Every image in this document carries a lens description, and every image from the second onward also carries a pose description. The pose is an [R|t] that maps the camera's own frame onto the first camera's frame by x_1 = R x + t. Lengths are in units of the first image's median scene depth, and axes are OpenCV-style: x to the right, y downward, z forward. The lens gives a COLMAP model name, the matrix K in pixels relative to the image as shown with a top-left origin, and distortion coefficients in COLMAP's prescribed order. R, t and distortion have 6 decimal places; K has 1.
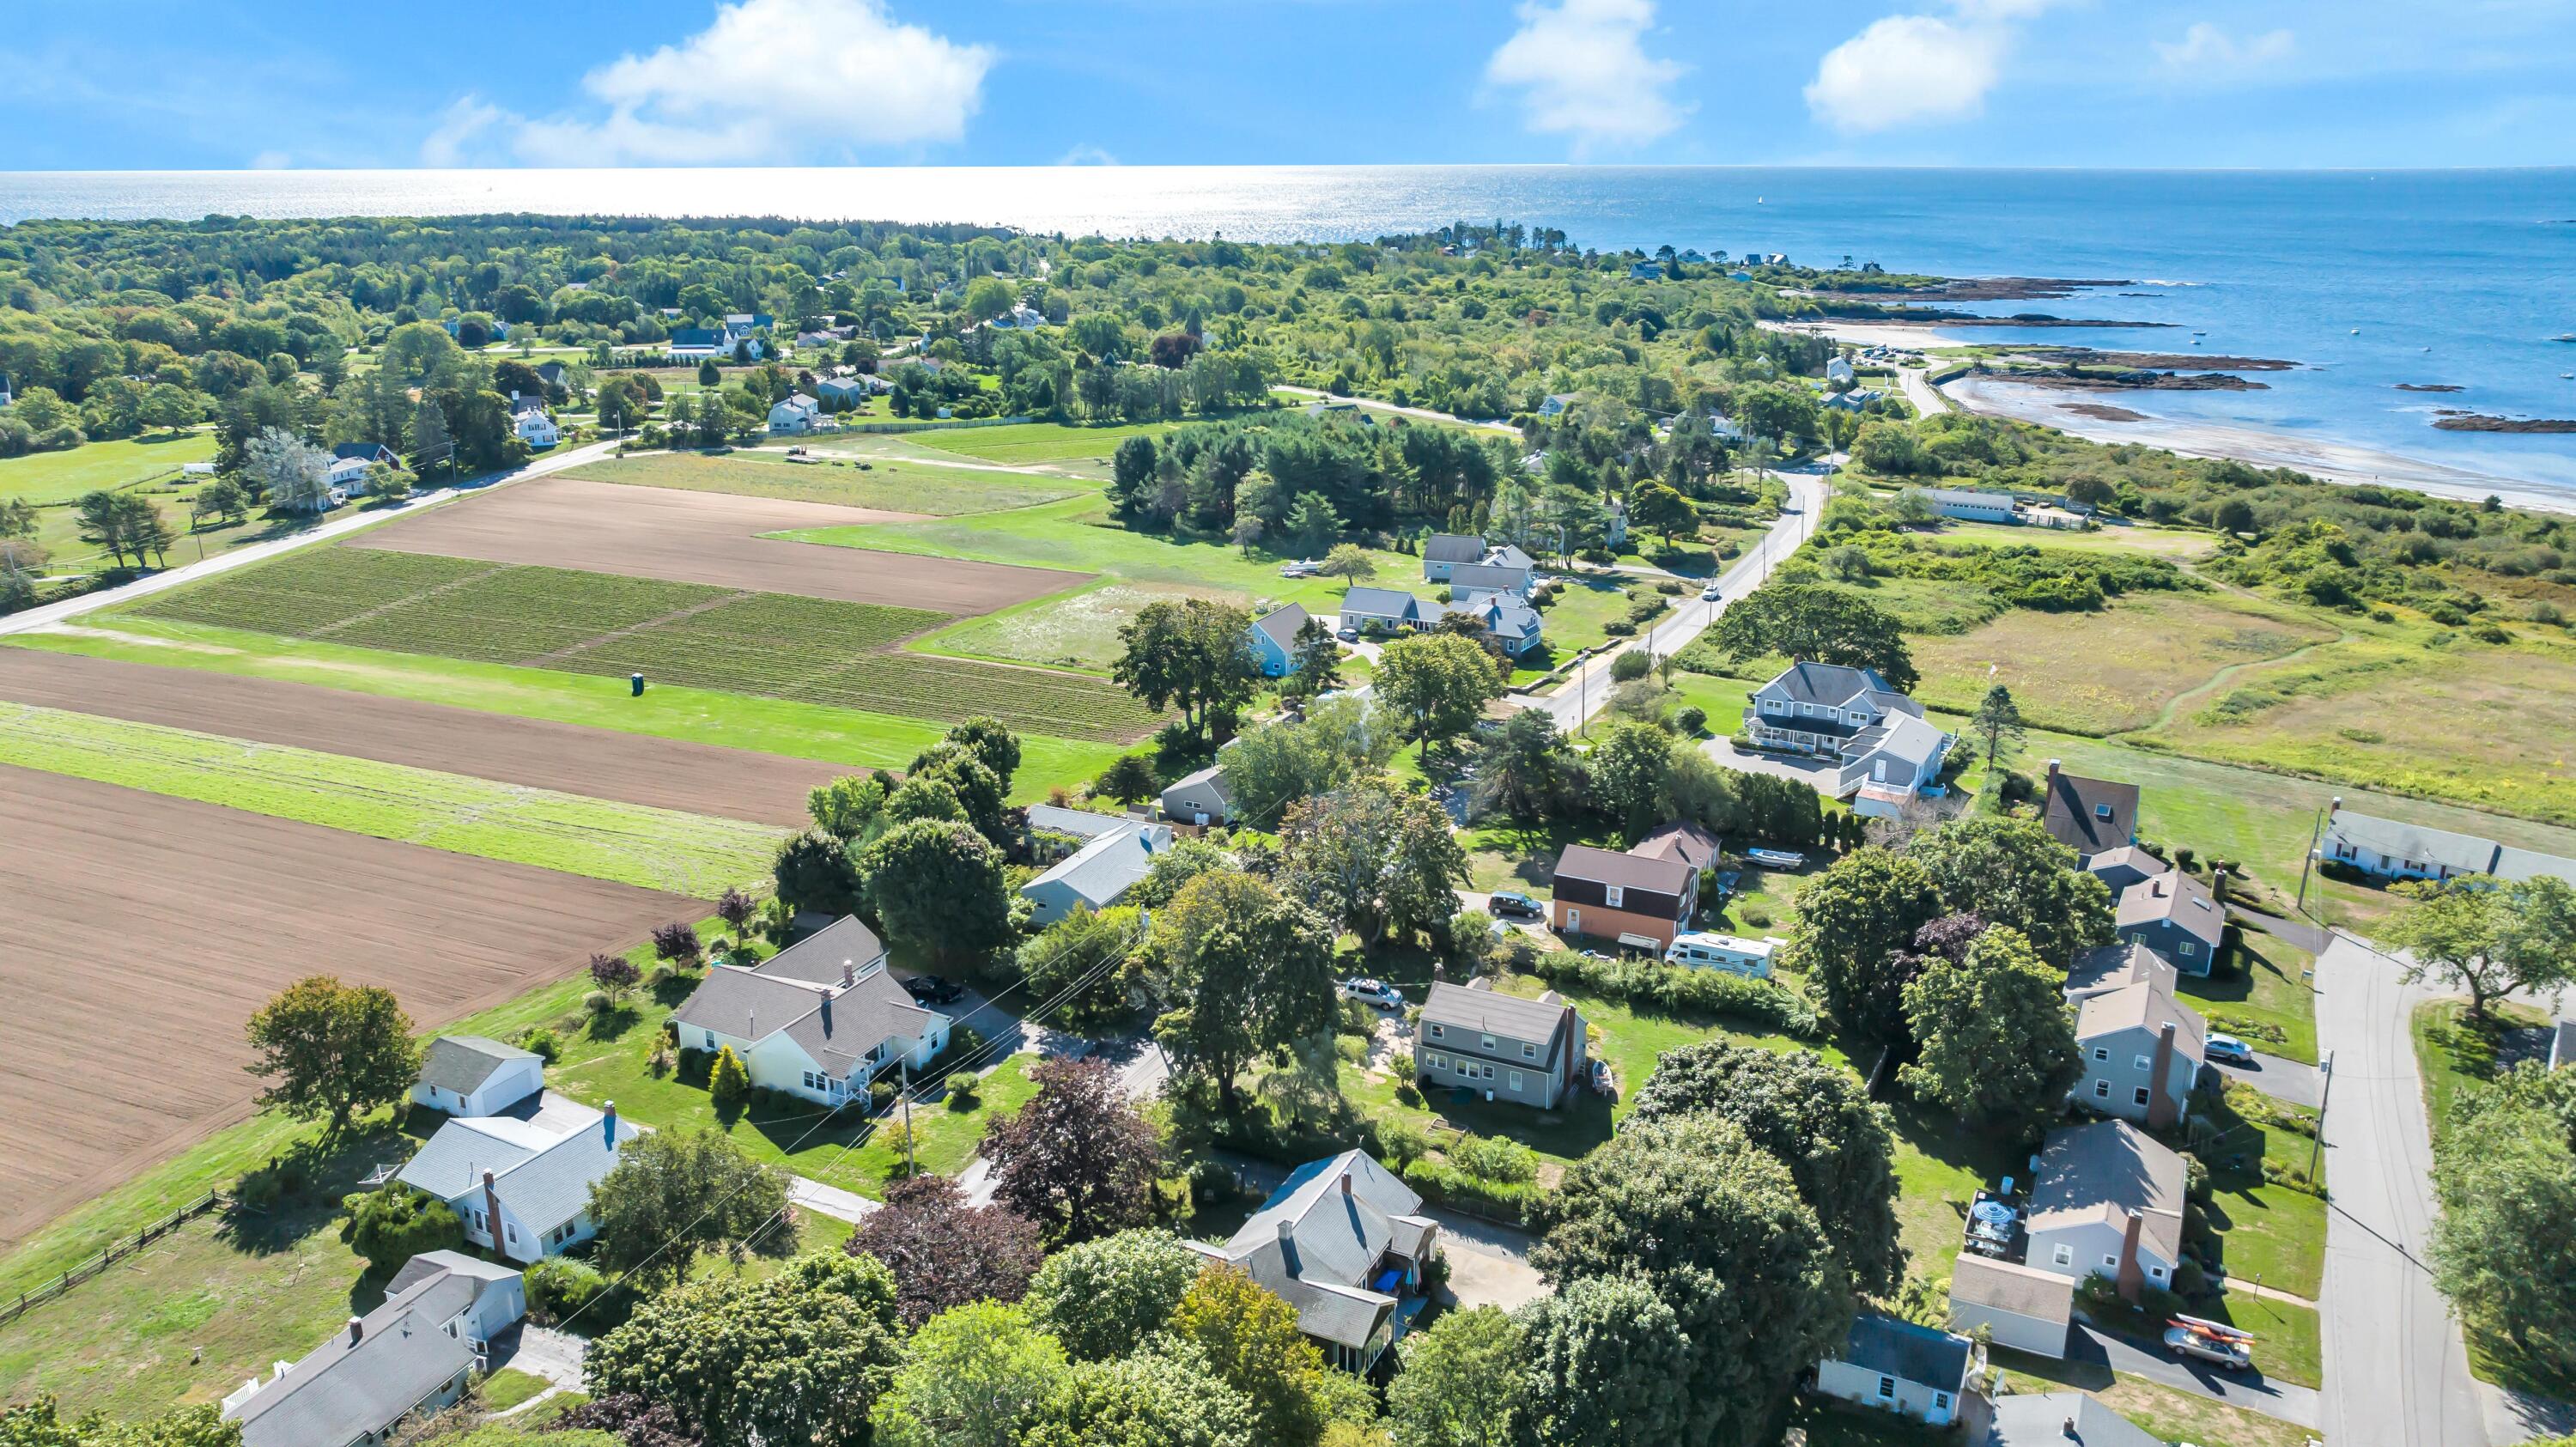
lens RADIAL K [[1814.9, 0, 1291.4], [0, 1814.9, 712.1], [0, 0, 1]] dist [-0.026093, 0.019938]
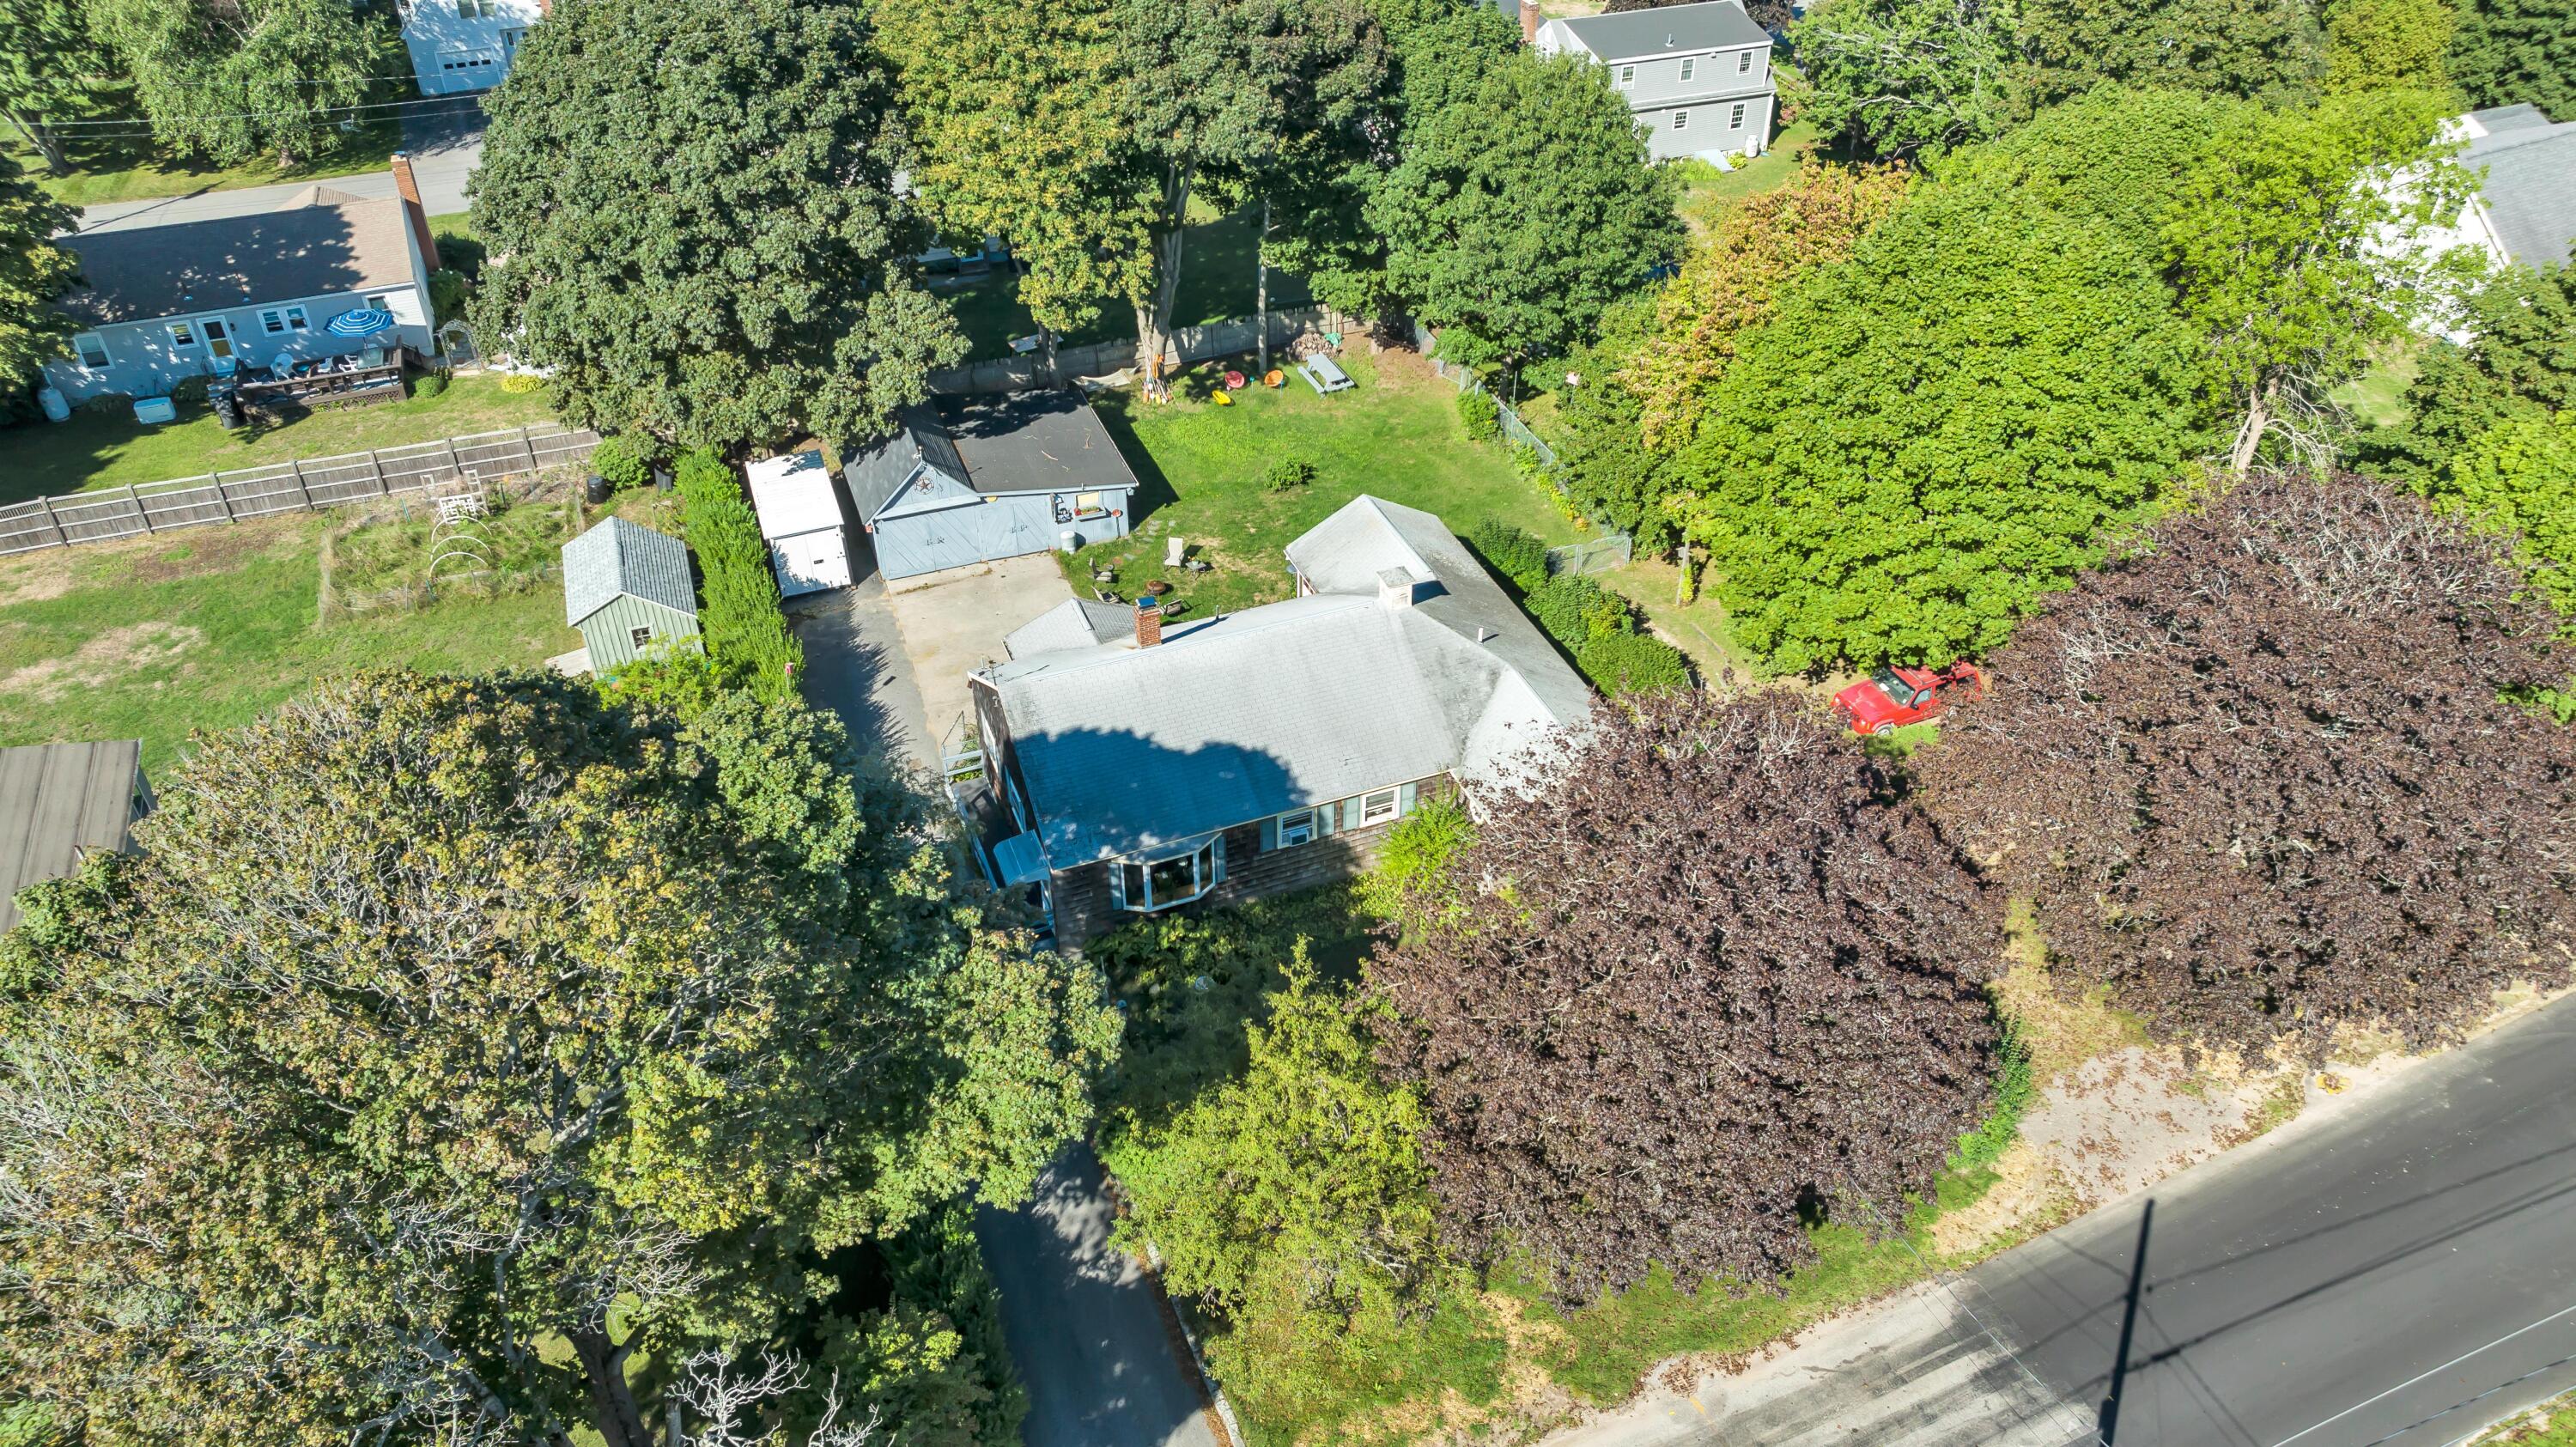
lens RADIAL K [[1814.9, 0, 1288.6], [0, 1814.9, 725.4], [0, 0, 1]] dist [-0.026093, 0.019938]
pose [[-0.741780, -0.403800, 0.535451, -0.134241], [0.200257, 0.628622, 0.751486, -0.017398], [-0.640046, 0.664666, -0.385436, 0.695091]]
